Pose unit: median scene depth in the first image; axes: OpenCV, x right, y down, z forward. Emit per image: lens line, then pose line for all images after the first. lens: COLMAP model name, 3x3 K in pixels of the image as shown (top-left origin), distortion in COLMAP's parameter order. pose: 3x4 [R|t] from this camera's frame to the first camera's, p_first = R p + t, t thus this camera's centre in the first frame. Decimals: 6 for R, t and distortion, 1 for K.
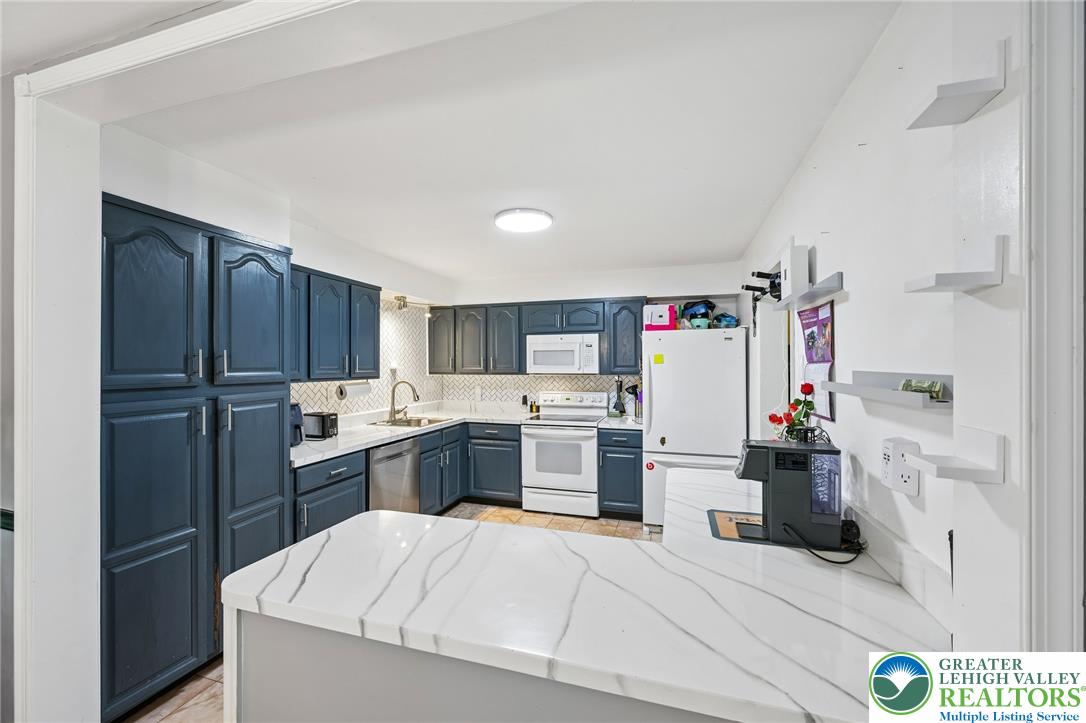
lens RADIAL K [[432.4, 0, 540.5], [0, 432.4, 363.7], [0, 0, 1]] dist [-0.001033, -0.000125]
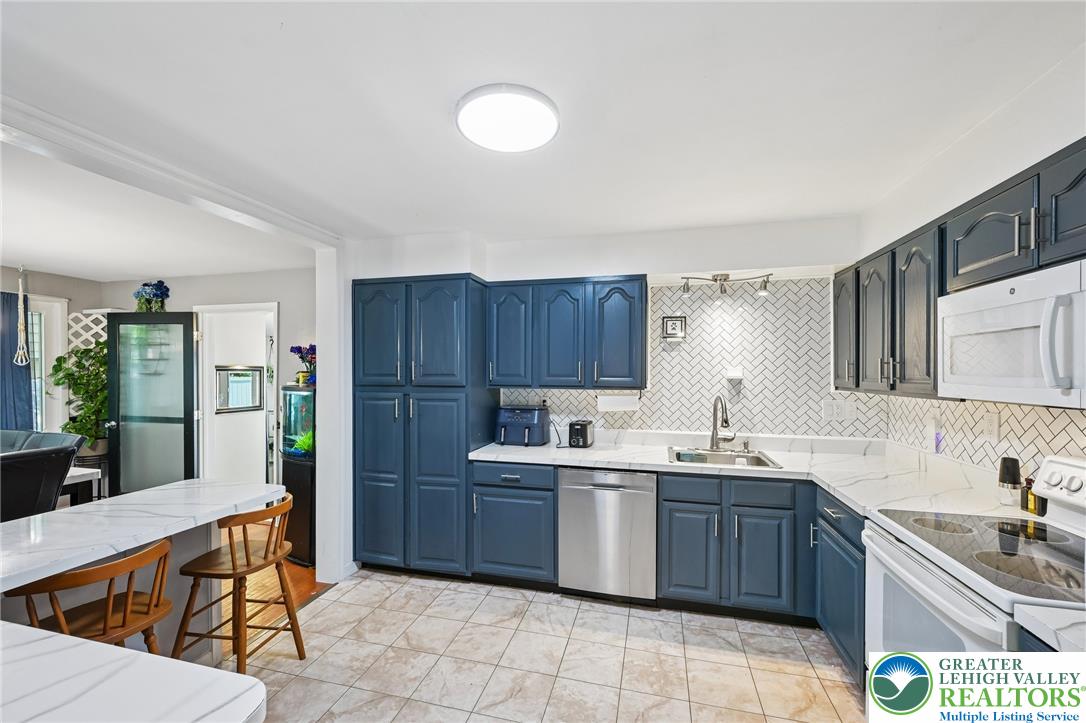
lens RADIAL K [[432.4, 0, 542.0], [0, 432.4, 367.7], [0, 0, 1]] dist [-0.001033, -0.000125]
pose [[0.040625, 0.001928, -0.999173, 0.356986], [0.002762, 0.999994, 0.002042, -0.008041], [0.999171, -0.002843, 0.040619, 0.656758]]
